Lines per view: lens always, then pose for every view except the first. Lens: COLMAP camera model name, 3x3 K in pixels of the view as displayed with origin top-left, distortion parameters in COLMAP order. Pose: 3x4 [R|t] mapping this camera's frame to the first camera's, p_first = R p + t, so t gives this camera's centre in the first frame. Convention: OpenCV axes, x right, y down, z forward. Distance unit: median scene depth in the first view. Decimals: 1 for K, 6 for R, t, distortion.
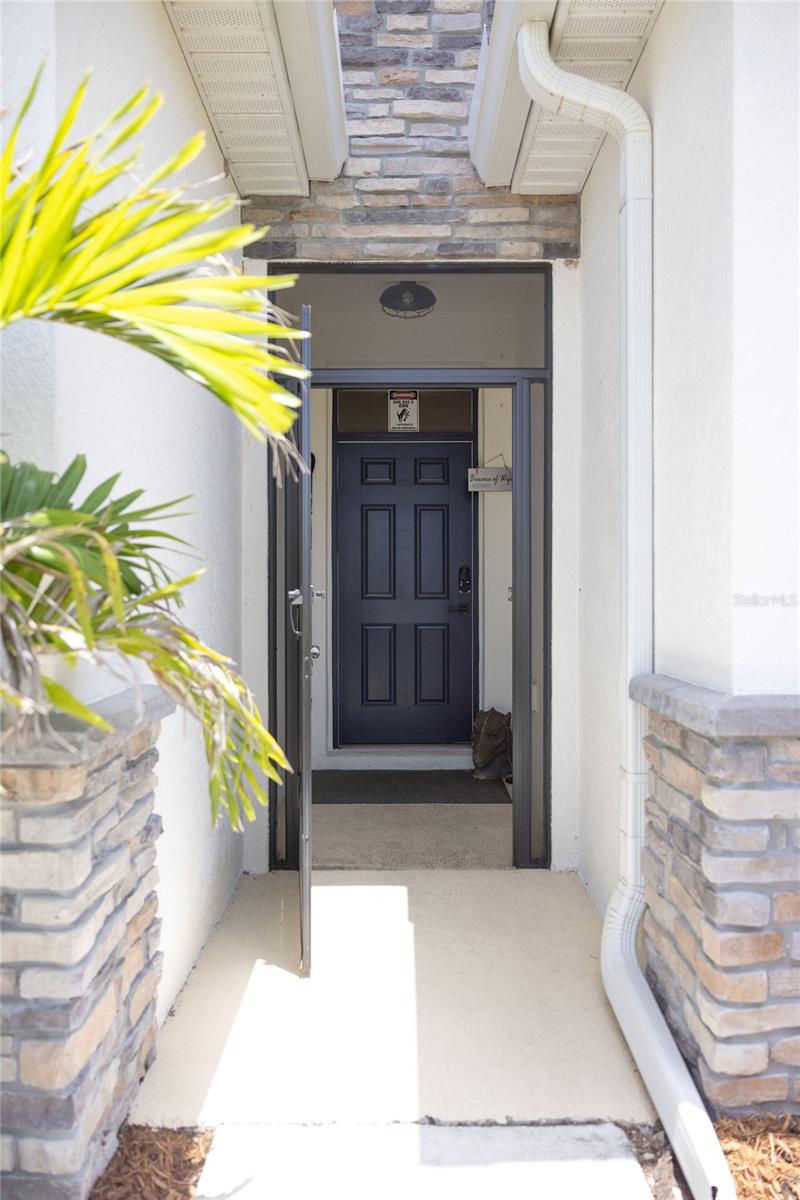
lens RADIAL K [[813.6, 0, 400.0], [0, 813.6, 600.0], [0, 0, 1]] dist [0.005616, 0.001350]
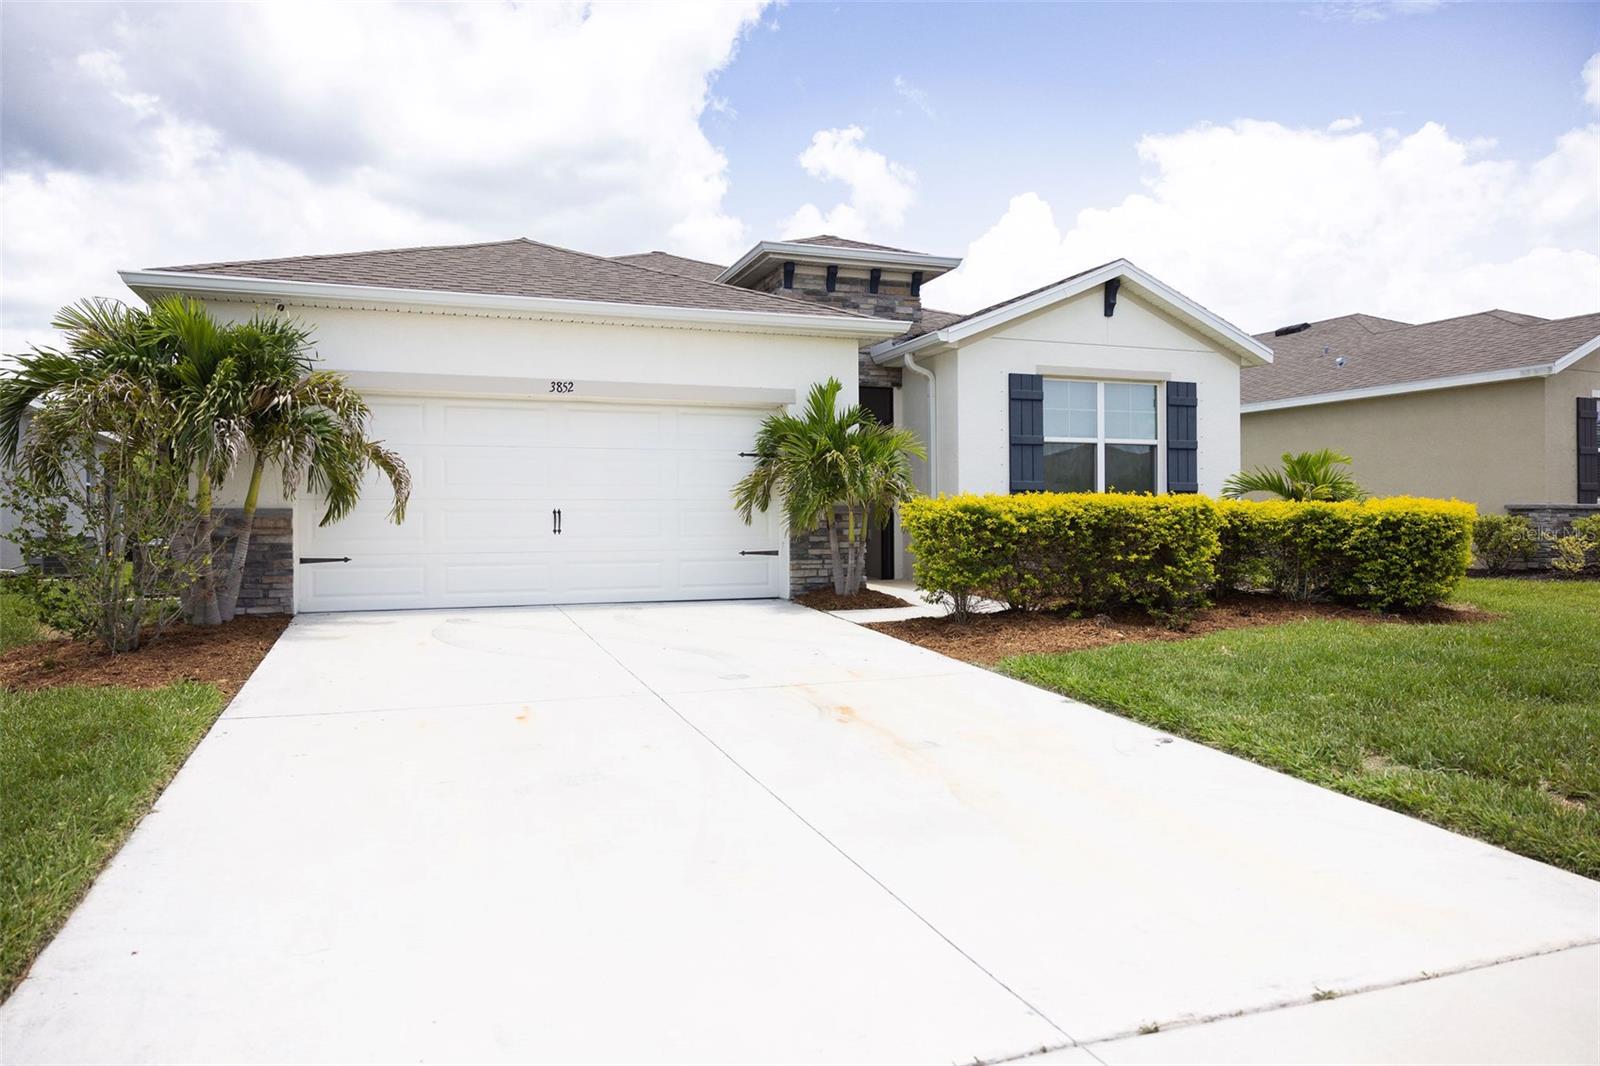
lens RADIAL K [[1084.8, 0, 763.9], [0, 1084.8, 530.6], [0, 0, 1]] dist [0.005616, 0.001350]
pose [[0.943212, -0.004840, 0.332157, -1.713154], [0.004659, 0.999988, 0.001344, 0.136779], [-0.332160, 0.000280, 0.943223, -2.849473]]
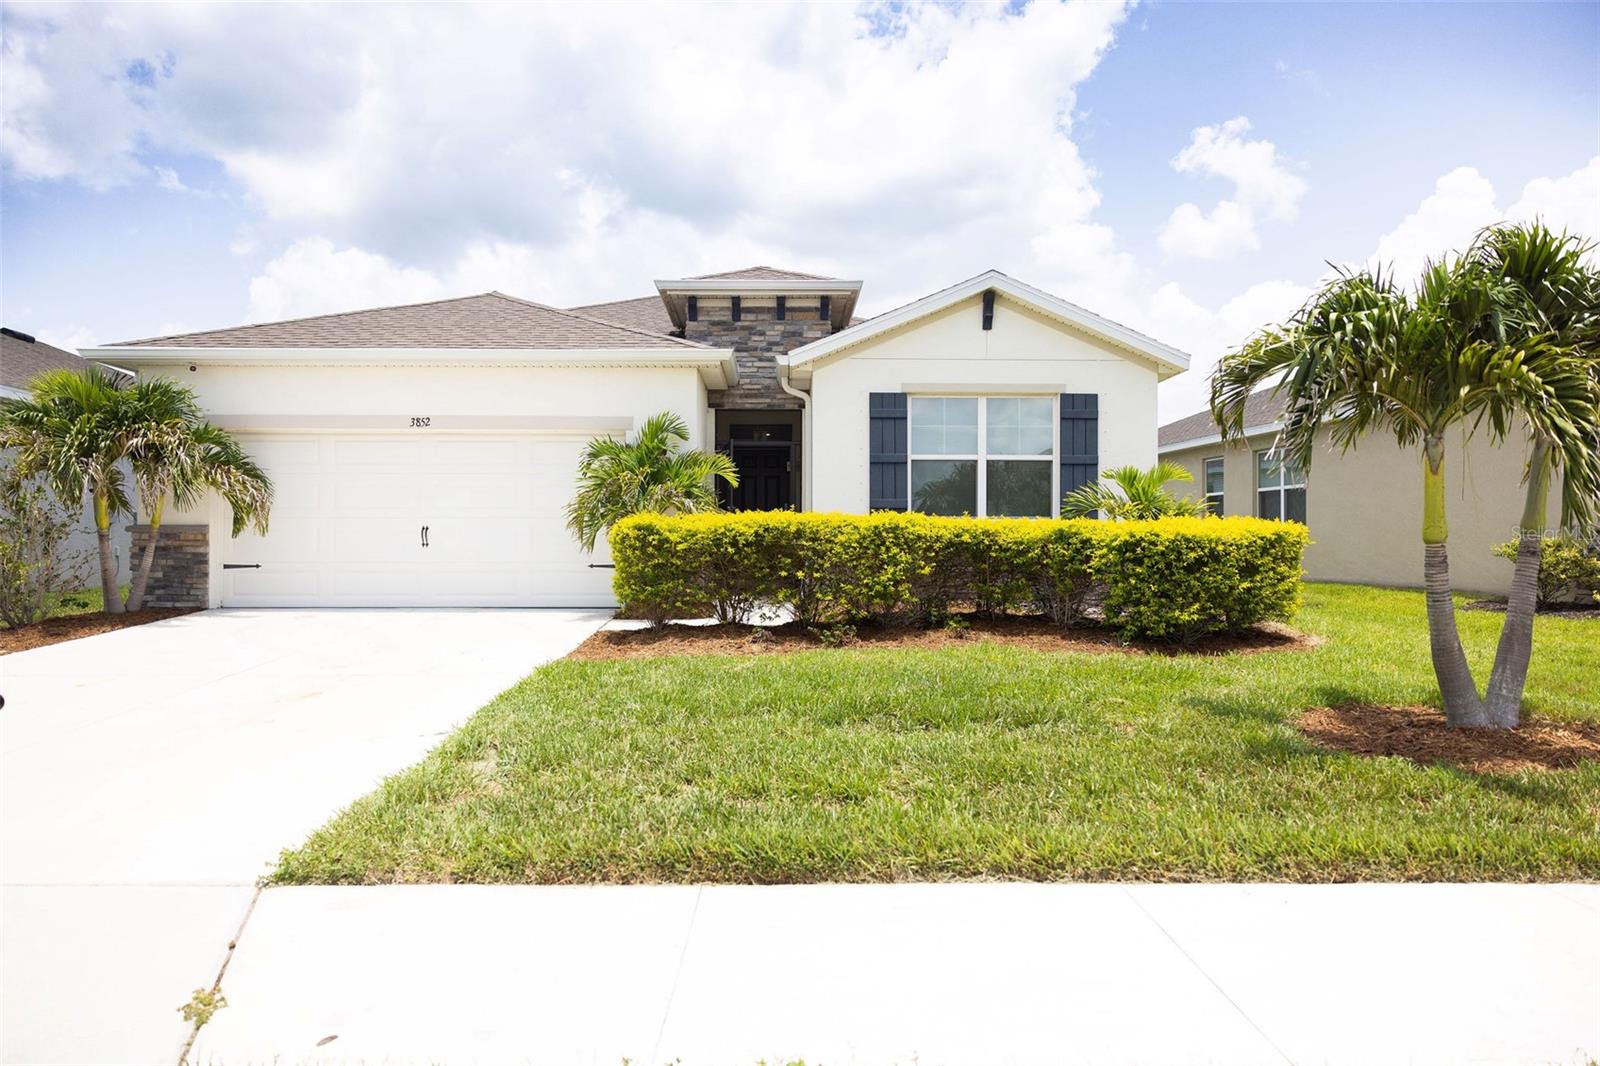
lens RADIAL K [[1084.8, 0, 763.9], [0, 1084.8, 530.6], [0, 0, 1]] dist [0.005616, 0.001350]
pose [[0.999835, 0.005105, -0.017438, 0.113374], [-0.005400, 0.999842, -0.016910, 0.147311], [0.017348, 0.017001, 0.999705, -3.382671]]
